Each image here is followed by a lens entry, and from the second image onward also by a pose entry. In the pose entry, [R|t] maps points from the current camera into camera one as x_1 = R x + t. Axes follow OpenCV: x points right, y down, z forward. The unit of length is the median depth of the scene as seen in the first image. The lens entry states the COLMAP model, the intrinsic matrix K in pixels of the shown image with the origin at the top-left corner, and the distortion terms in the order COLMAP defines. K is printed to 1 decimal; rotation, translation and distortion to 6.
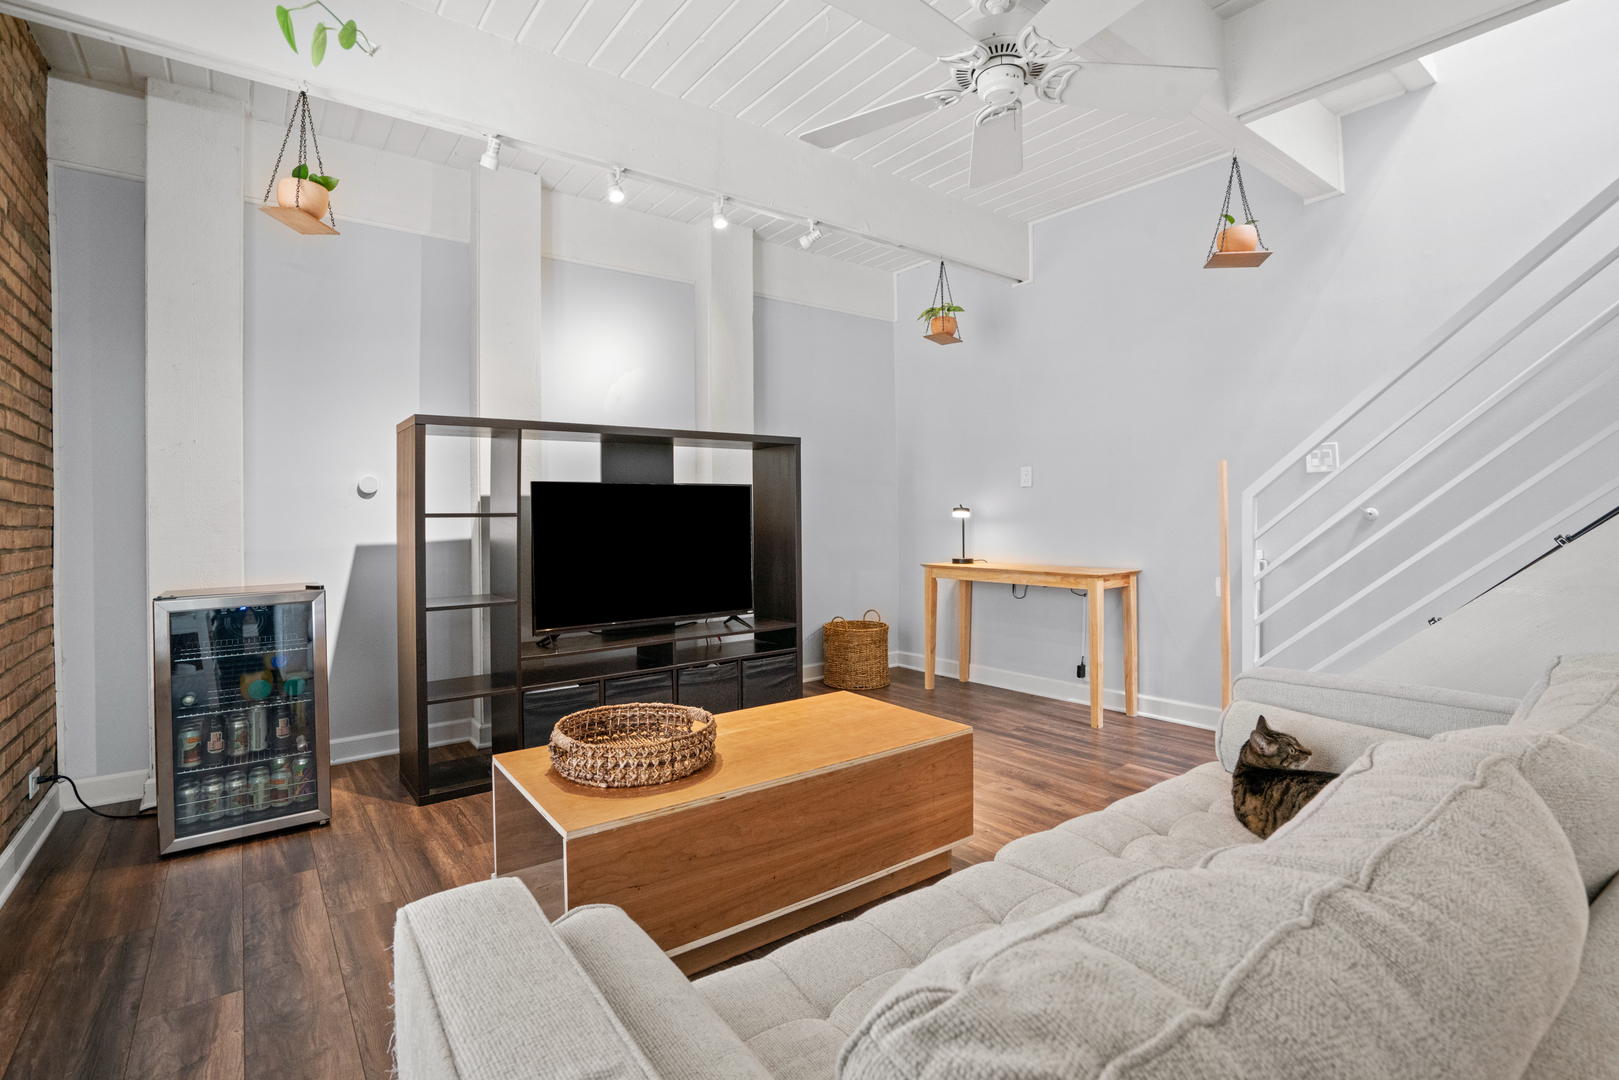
lens RADIAL K [[757.6, 0, 812.2], [0, 757.6, 513.1], [0, 0, 1]] dist [0.000556, 0.000173]
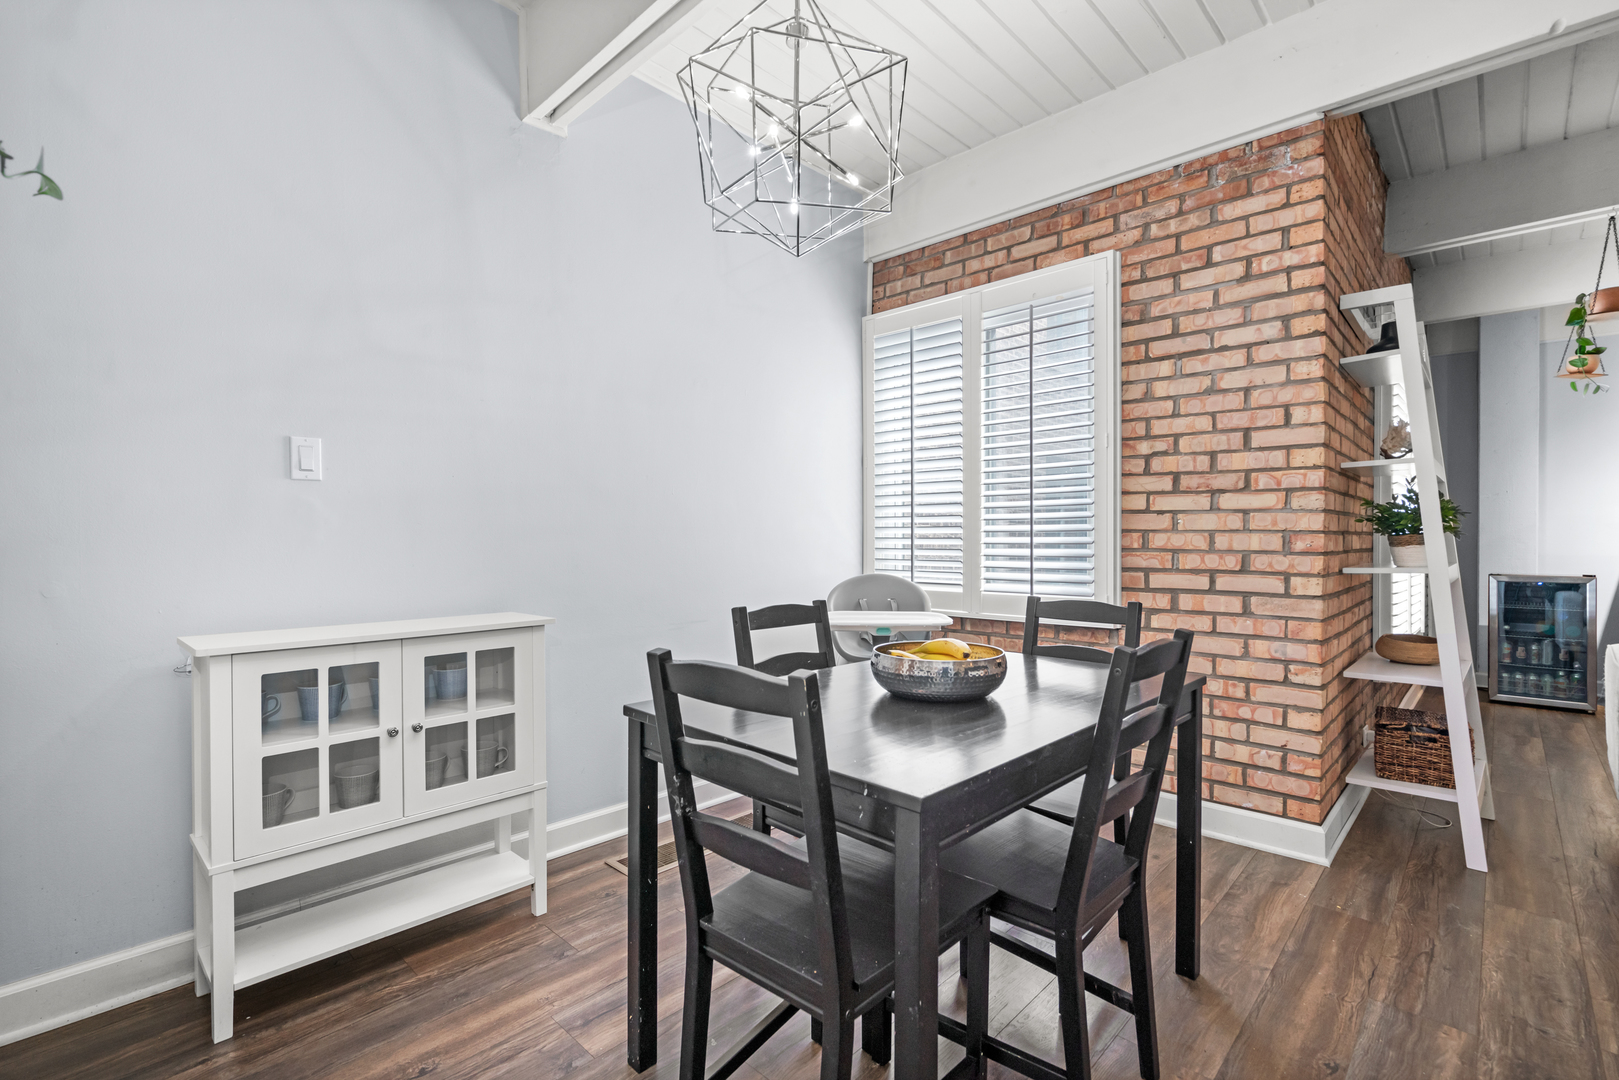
lens RADIAL K [[737.6, 0, 803.5], [0, 737.6, 537.6], [0, 0, 1]] dist [-0.000576, 0.000395]
pose [[0.166804, 0.009172, -0.985947, 0.481631], [-0.007834, 0.999937, 0.007977, 0.014916], [0.985959, 0.006393, 0.166865, -0.713846]]
